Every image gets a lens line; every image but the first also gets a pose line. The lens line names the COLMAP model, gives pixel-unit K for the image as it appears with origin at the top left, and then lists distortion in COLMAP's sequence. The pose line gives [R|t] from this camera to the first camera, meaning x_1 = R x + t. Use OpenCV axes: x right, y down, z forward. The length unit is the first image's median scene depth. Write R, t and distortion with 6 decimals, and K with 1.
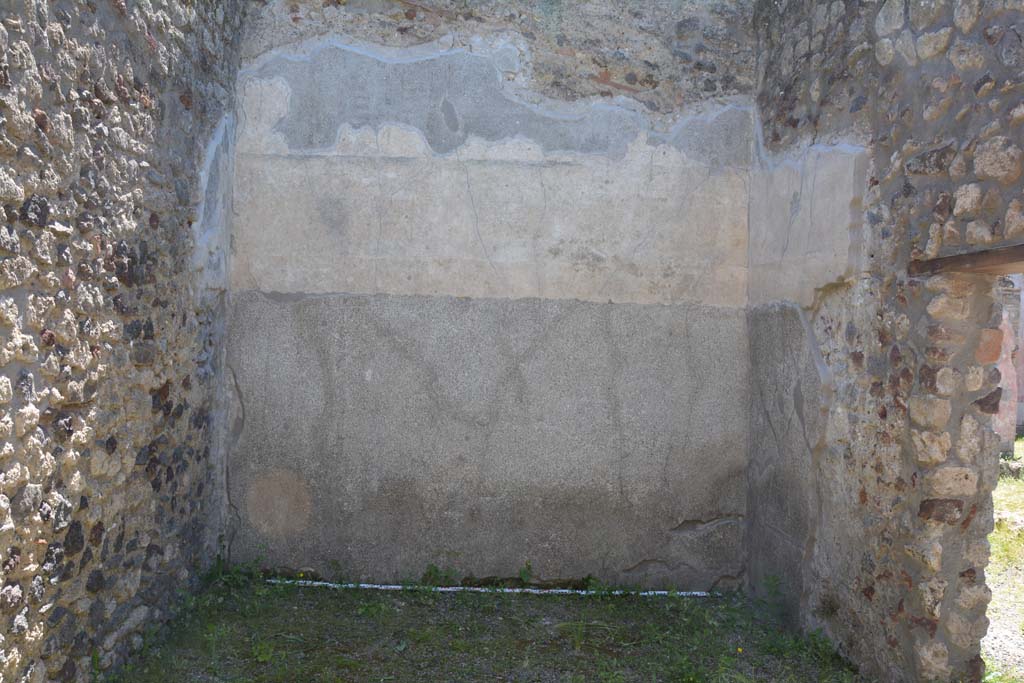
lens RADIAL K [[791.4, 0, 513.5], [0, 791.4, 346.6], [0, 0, 1]] dist [-0.159096, 0.112636]
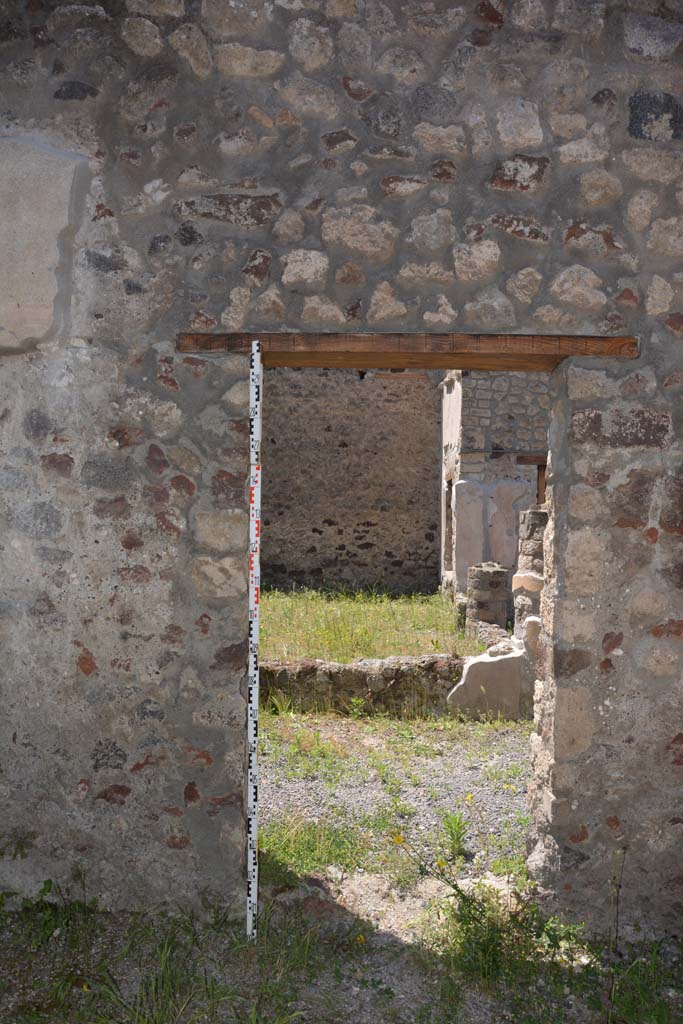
lens RADIAL K [[791.4, 0, 340.6], [0, 791.4, 509.2], [0, 0, 1]] dist [-0.159096, 0.112636]
pose [[0.154625, -0.038554, 0.987221, -0.155288], [-0.007376, 0.999165, 0.040176, 0.021210], [-0.987946, -0.013494, 0.154211, 0.538495]]
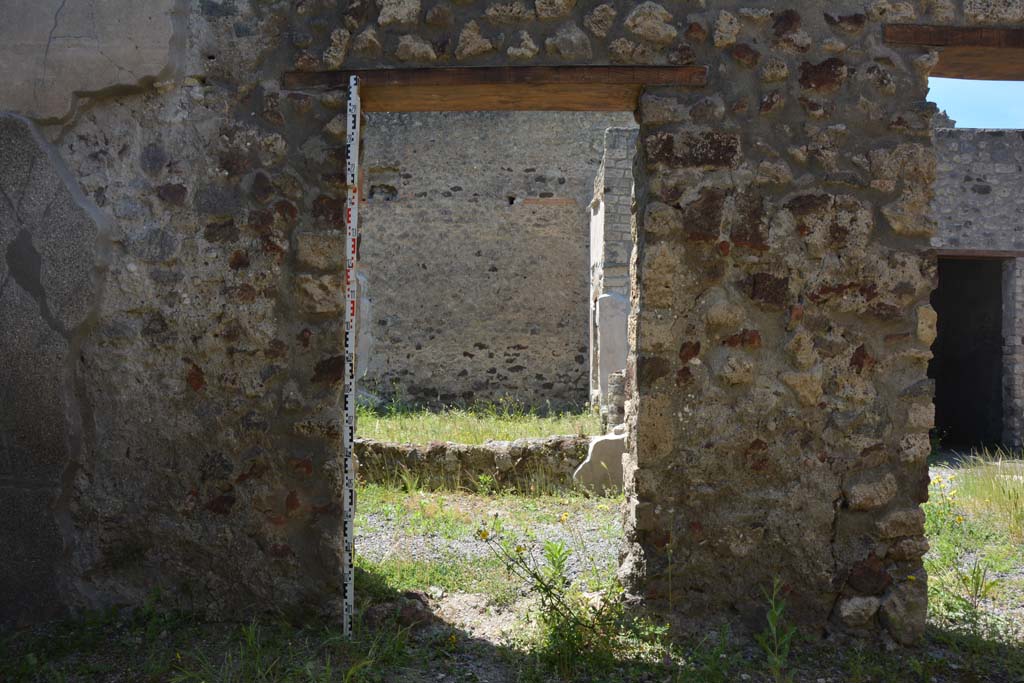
lens RADIAL K [[791.4, 0, 512.5], [0, 791.4, 340.9], [0, 0, 1]] dist [-0.159096, 0.112636]
pose [[0.147892, -0.015150, 0.988888, -0.185554], [0.000150, 0.999883, 0.015296, 0.118841], [-0.989004, -0.002114, 0.147877, 0.476102]]
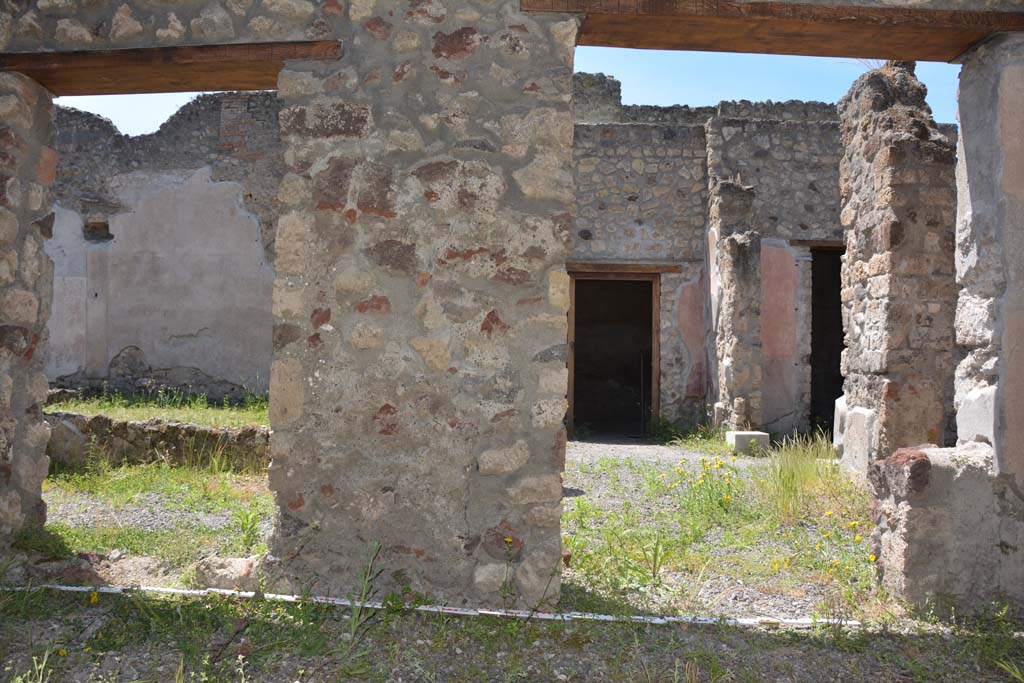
lens RADIAL K [[791.4, 0, 511.1], [0, 791.4, 340.1], [0, 0, 1]] dist [-0.159096, 0.112636]
pose [[0.132738, -0.009275, 0.991108, -0.160910], [0.004437, 0.999952, 0.008763, 0.148105], [-0.991141, 0.003234, 0.132773, 0.209473]]
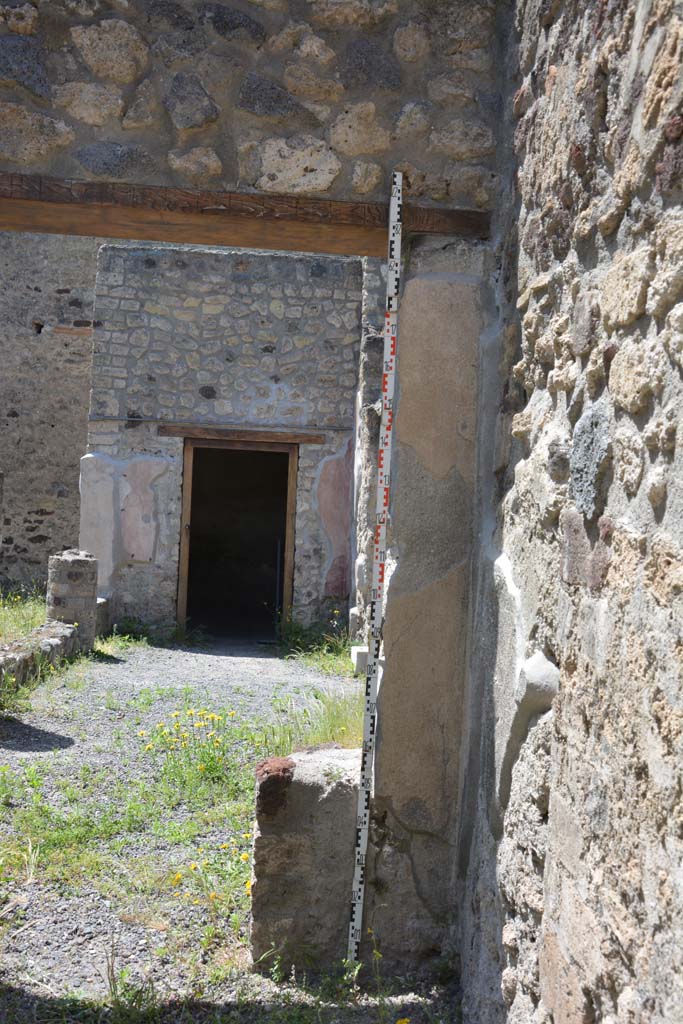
lens RADIAL K [[969.4, 0, 334.1], [0, 969.4, 512.7], [0, 0, 1]] dist [-0.010988, 0.000000]
pose [[0.044758, -0.032911, 0.998456, -0.127468], [-0.030253, 0.998954, 0.034283, 0.065027], [-0.998540, -0.031741, 0.043716, -0.079951]]
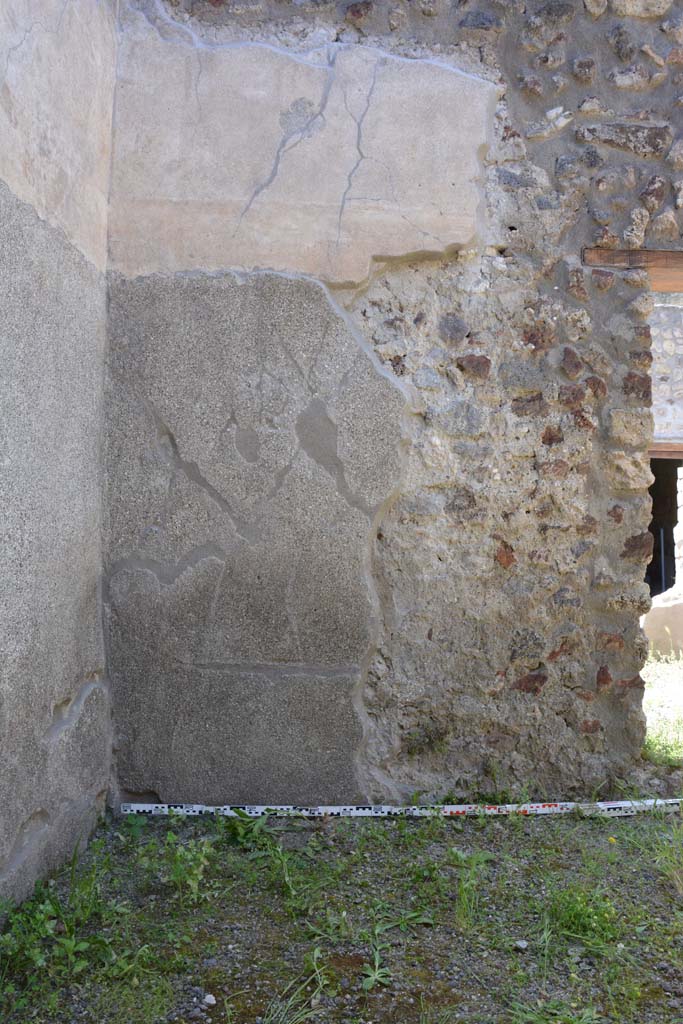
lens RADIAL K [[791.4, 0, 332.7], [0, 791.4, 509.4], [0, 0, 1]] dist [-0.159096, 0.112636]
pose [[0.092713, -0.016091, 0.995563, -0.233021], [0.003416, 0.999869, 0.015842, 0.112169], [-0.995687, 0.001932, 0.092755, 0.881295]]
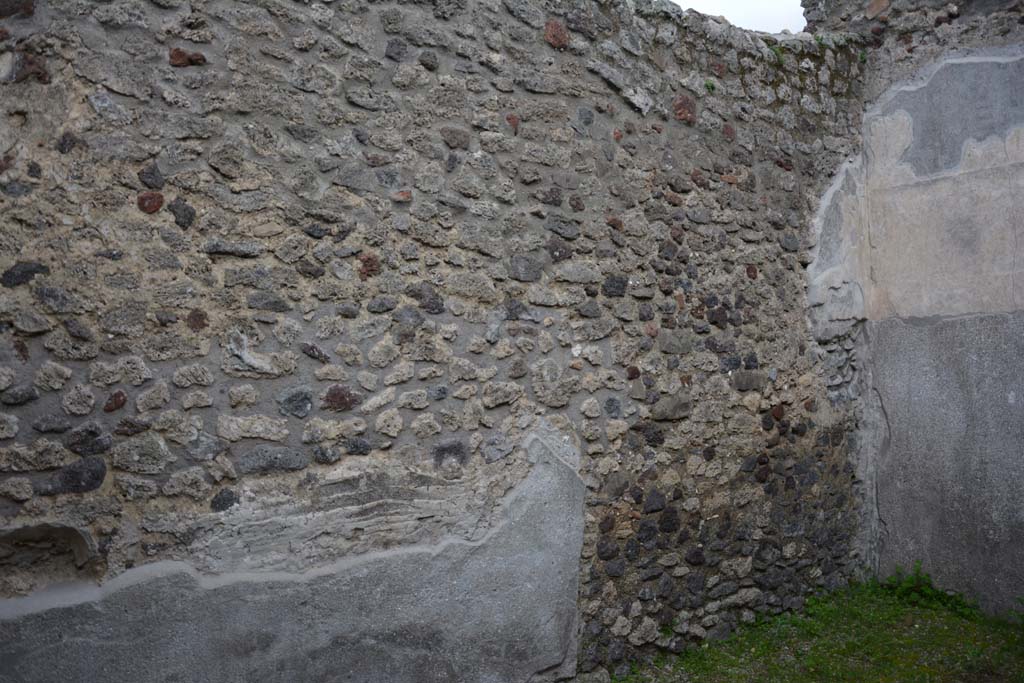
lens RADIAL K [[791.4, 0, 506.8], [0, 791.4, 342.3], [0, 0, 1]] dist [-0.159096, 0.112636]
pose [[0.508556, -0.051487, -0.859488, 0.308731], [0.024233, 0.998671, -0.045486, -0.003680], [0.860688, 0.002304, 0.509127, 0.022978]]
